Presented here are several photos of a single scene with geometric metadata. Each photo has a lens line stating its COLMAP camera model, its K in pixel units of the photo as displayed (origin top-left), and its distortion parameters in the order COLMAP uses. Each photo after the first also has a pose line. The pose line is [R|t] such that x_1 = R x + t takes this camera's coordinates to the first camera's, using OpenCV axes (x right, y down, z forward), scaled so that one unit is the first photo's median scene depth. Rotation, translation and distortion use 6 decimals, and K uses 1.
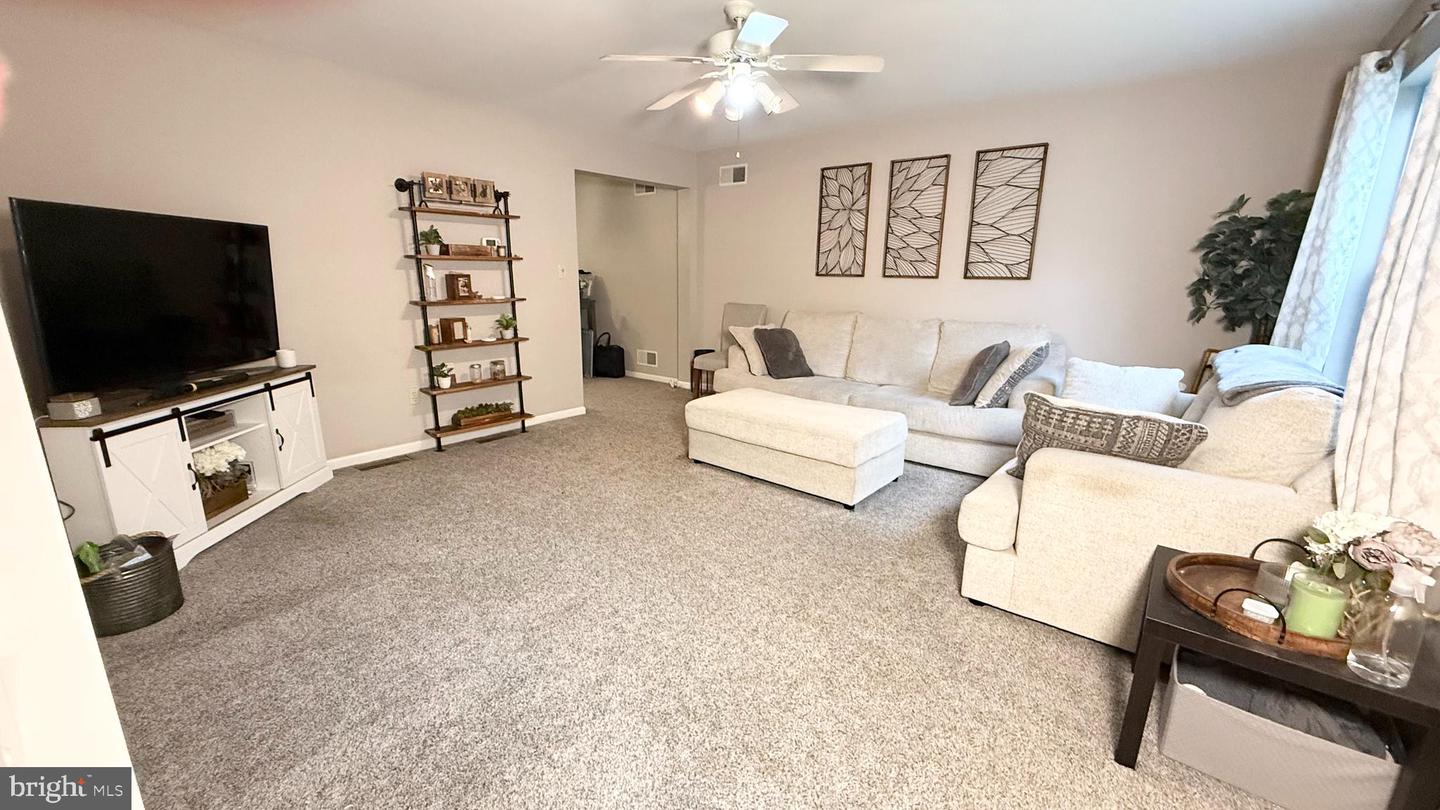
lens RADIAL K [[573.4, 0, 716.9], [0, 573.4, 403.6], [0, 0, 1]] dist [0.000564, 0.000316]
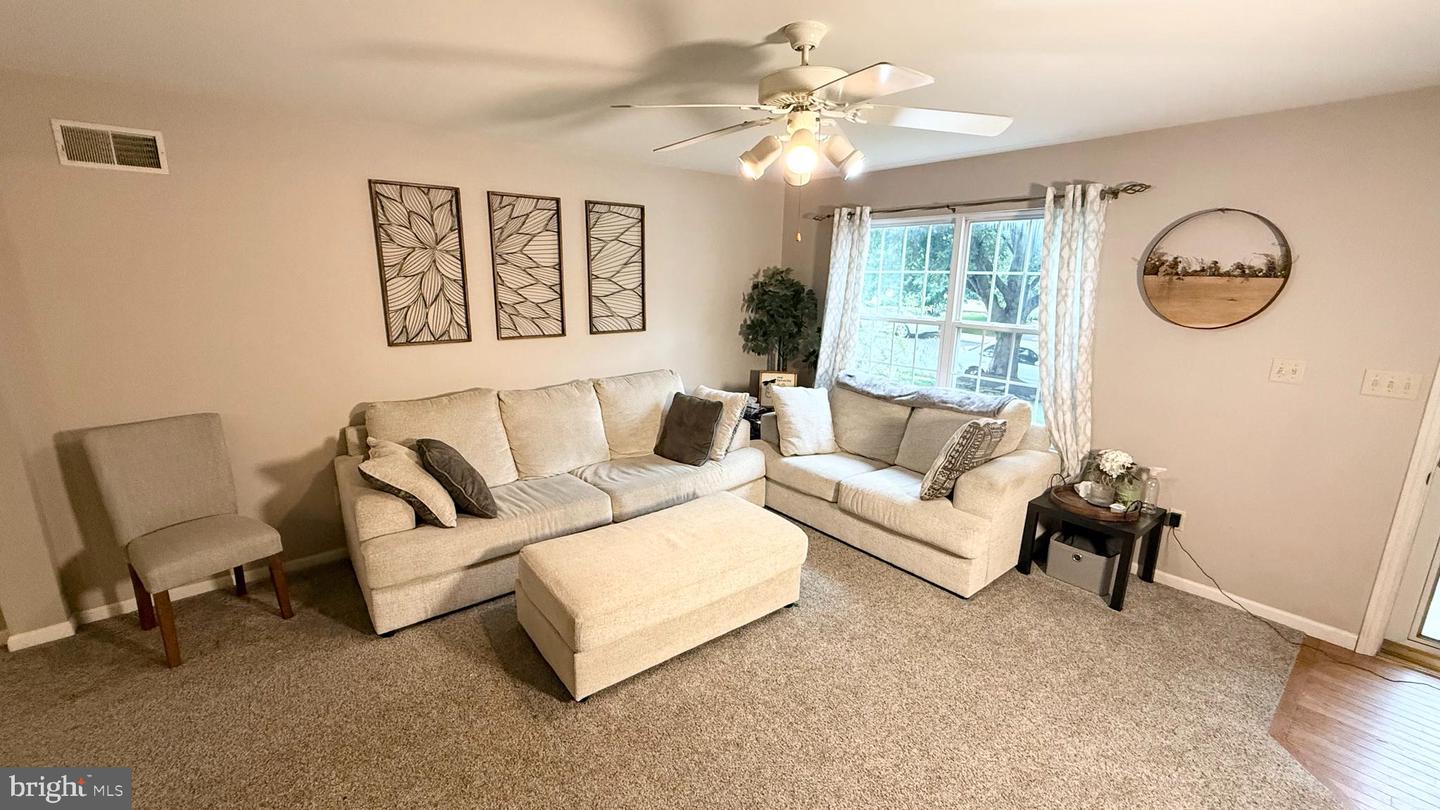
lens RADIAL K [[573.4, 0, 717.8], [0, 573.4, 410.0], [0, 0, 1]] dist [0.000564, 0.000316]
pose [[0.207042, -0.230318, 0.950835, -0.431023], [0.219042, 0.958134, 0.184390, -0.218856], [-0.953496, 0.170096, 0.248823, 0.569427]]
